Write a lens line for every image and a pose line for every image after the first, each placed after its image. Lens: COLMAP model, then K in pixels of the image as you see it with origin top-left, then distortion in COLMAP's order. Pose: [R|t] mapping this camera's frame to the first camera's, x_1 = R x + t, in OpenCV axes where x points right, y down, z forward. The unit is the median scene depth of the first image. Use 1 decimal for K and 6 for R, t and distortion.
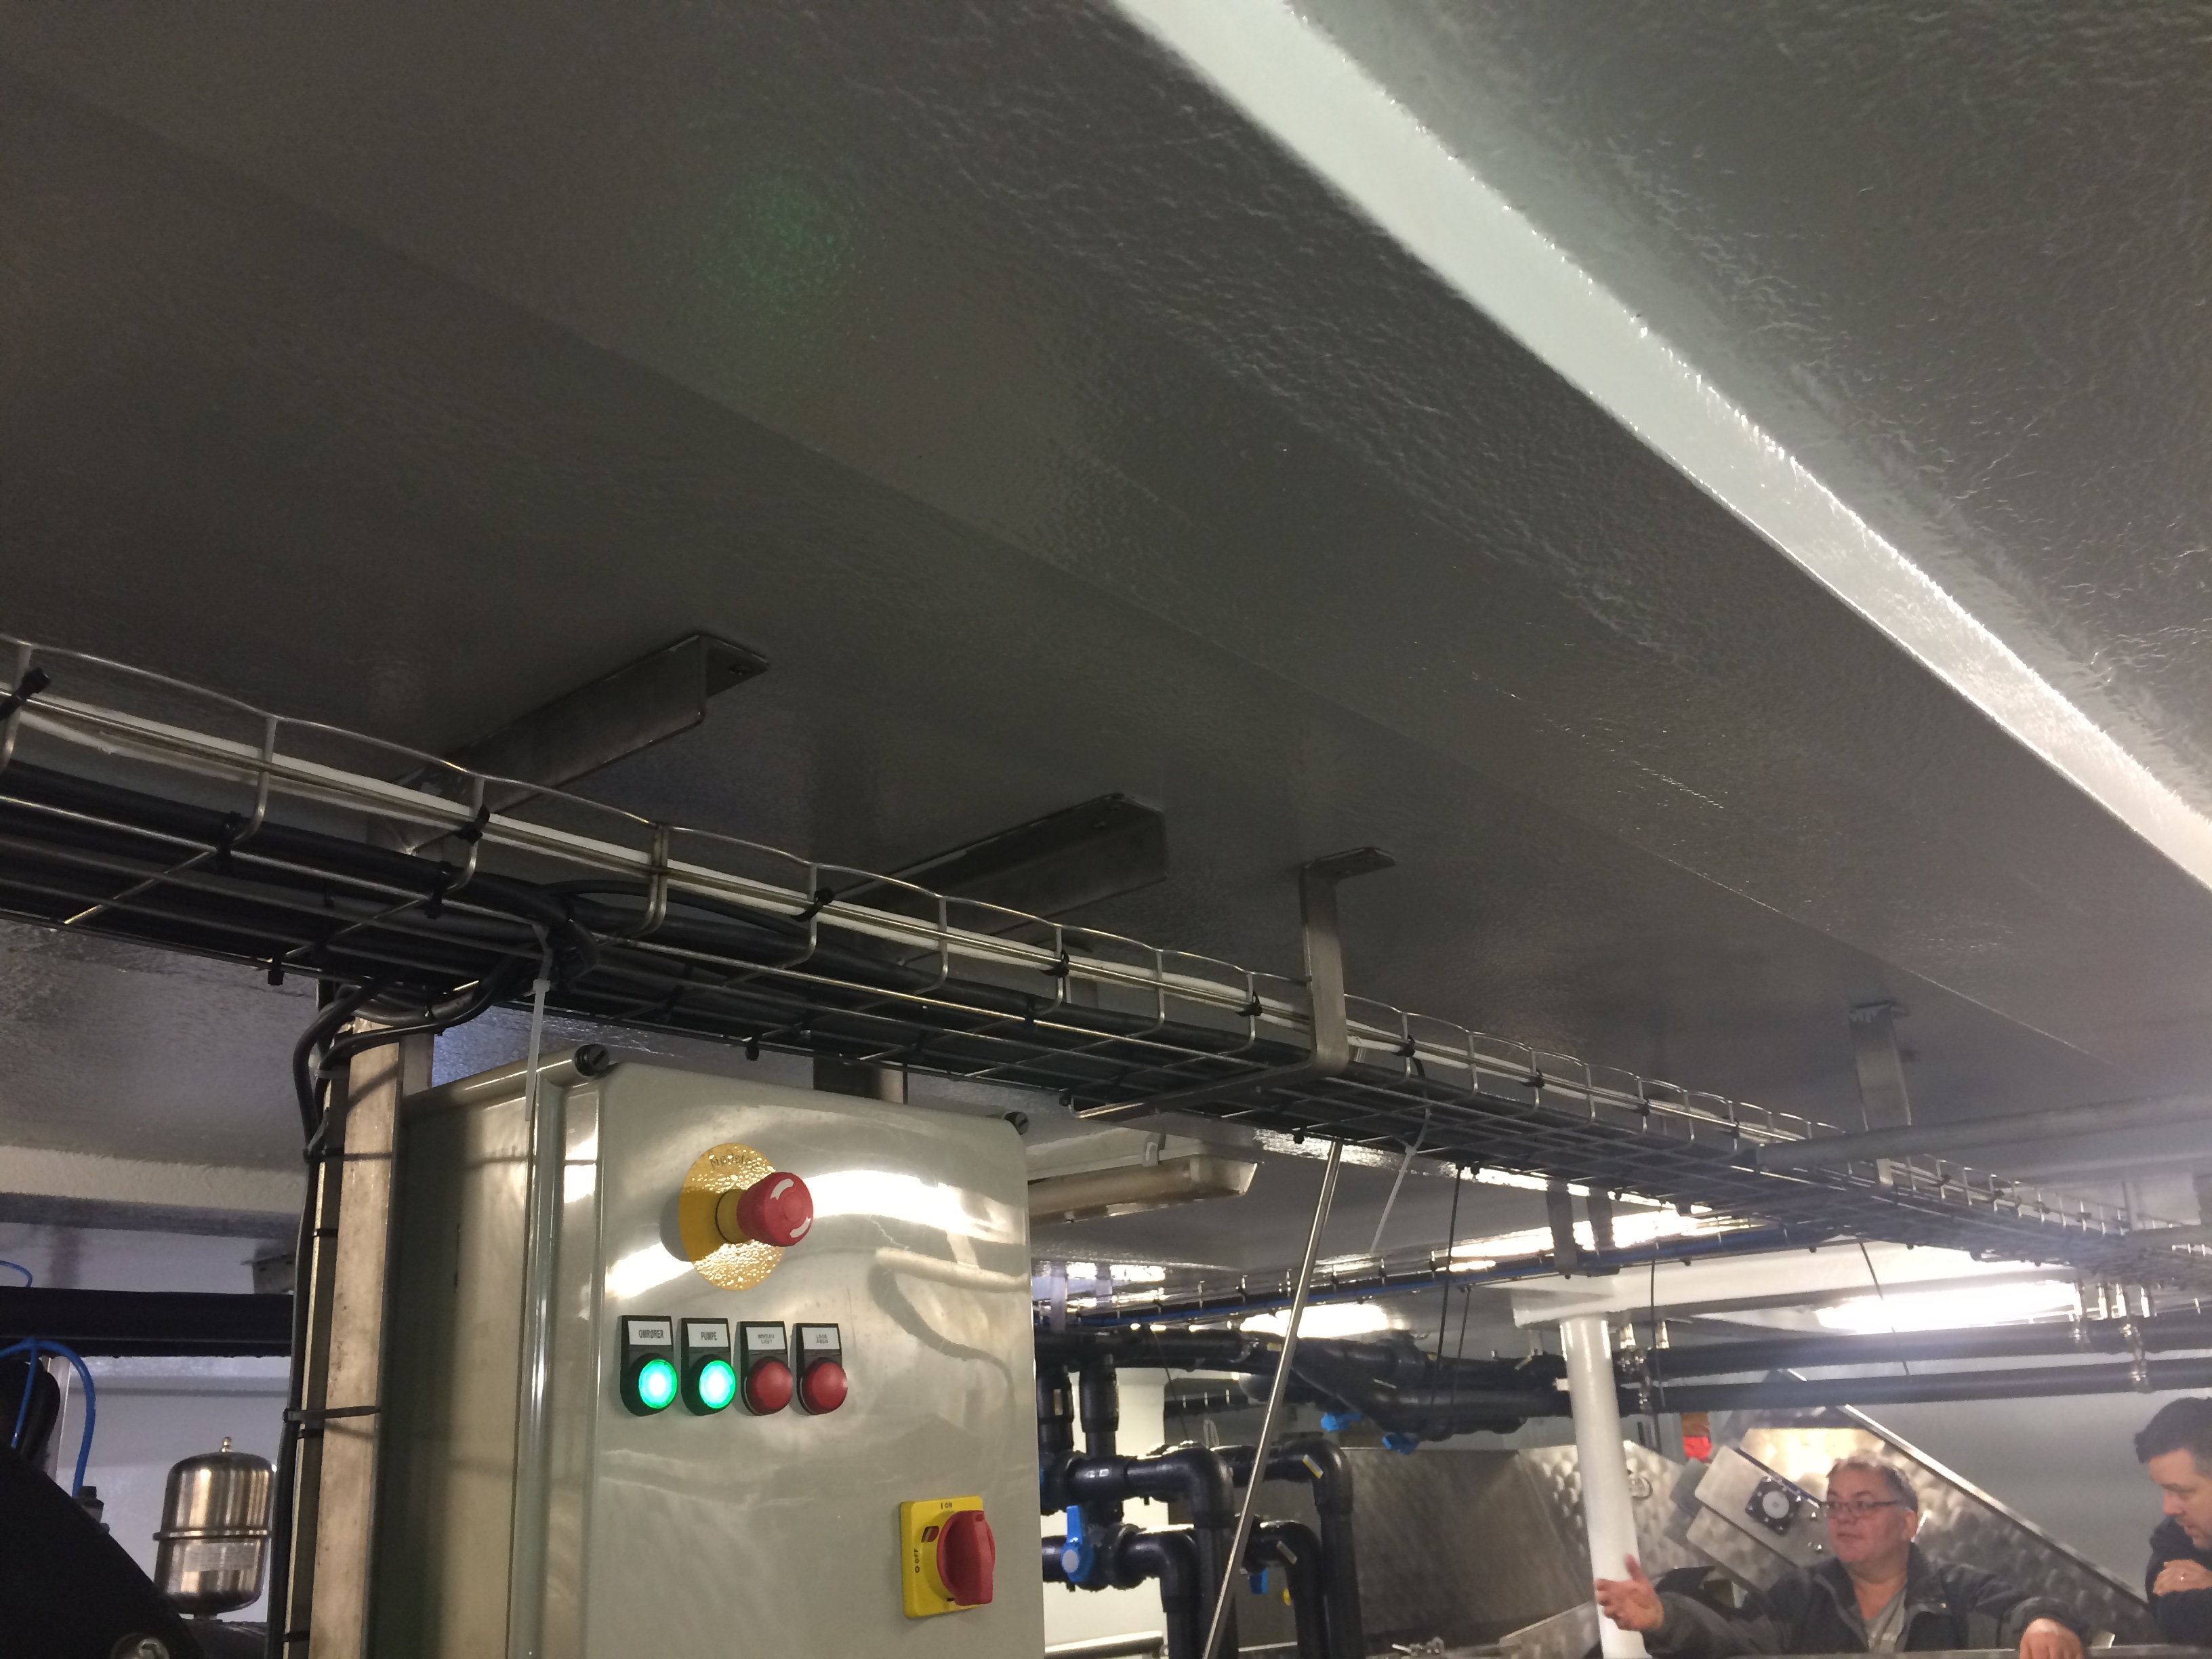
lens RADIAL K [[1813.3, 0, 1104.5], [0, 1813.3, 826.9], [0, 0, 1]] dist [0.120847, -0.157862]
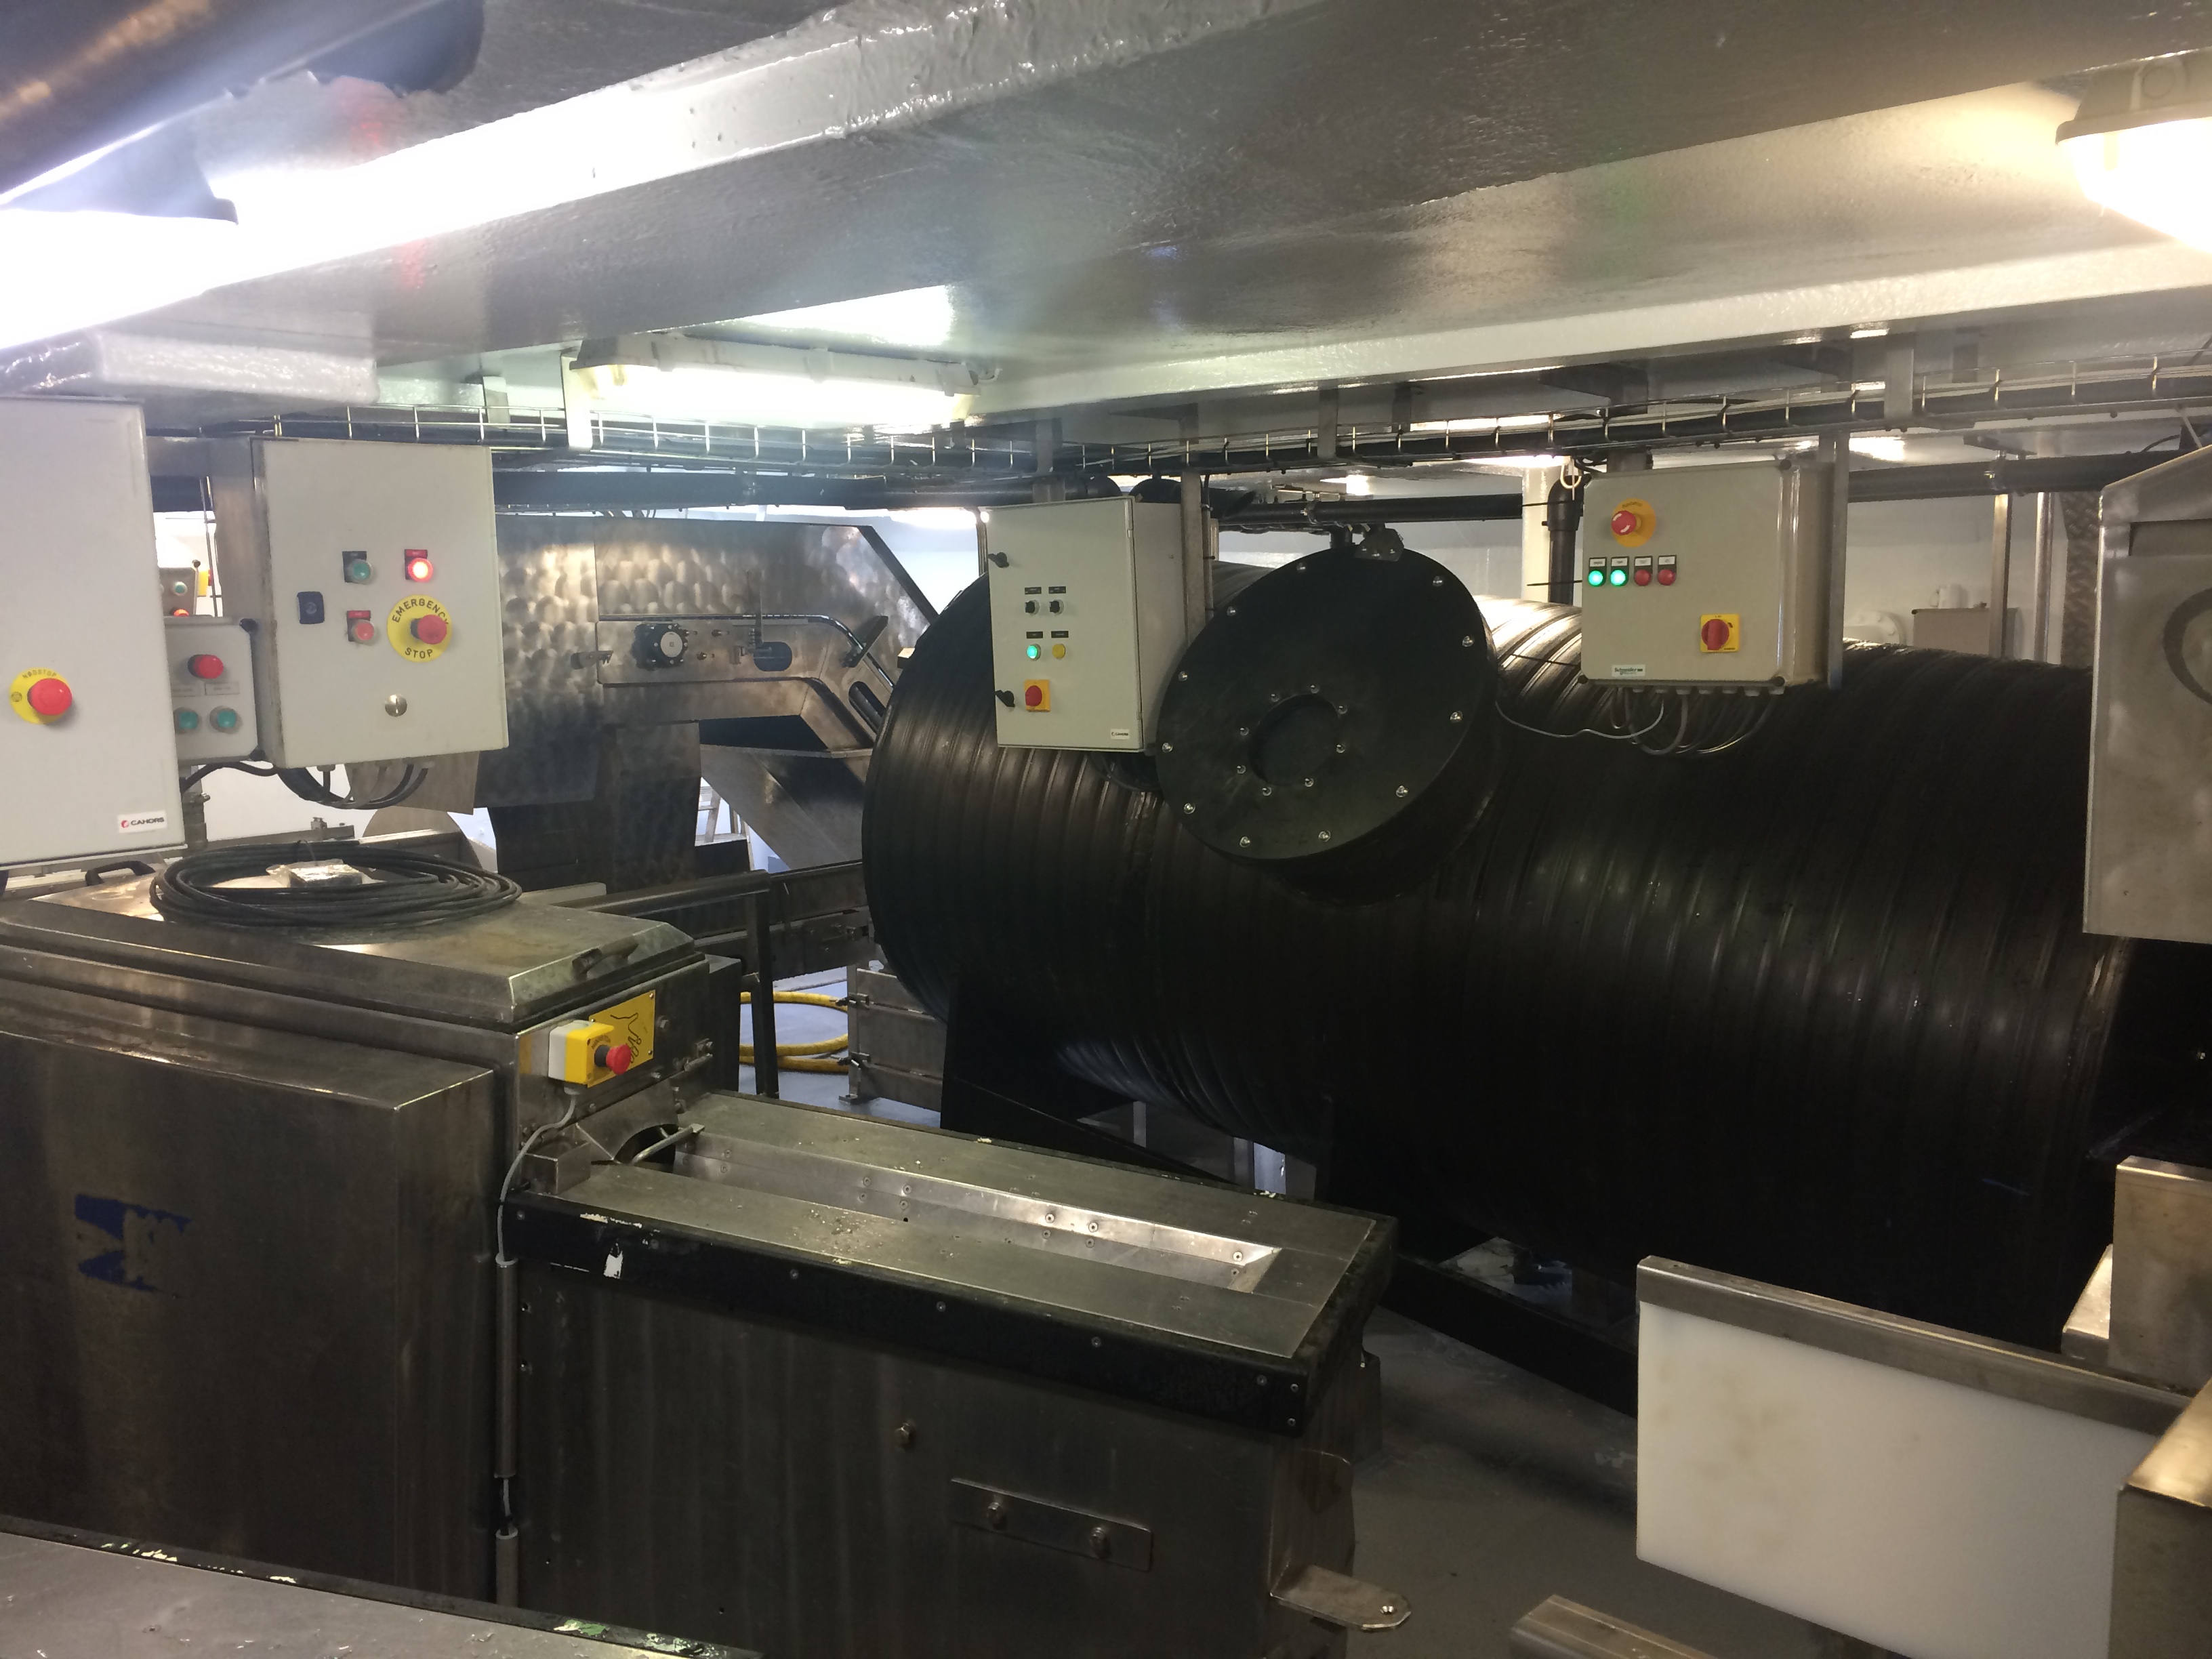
lens RADIAL K [[1891.2, 0, 1107.2], [0, 1891.2, 836.0], [0, 0, 1]] dist [0.102353, -0.145333]
pose [[-0.008944, 0.167227, -0.985878, 1.747587], [0.359530, 0.920525, 0.152880, -0.050934], [0.933091, -0.353085, -0.068356, 0.167344]]
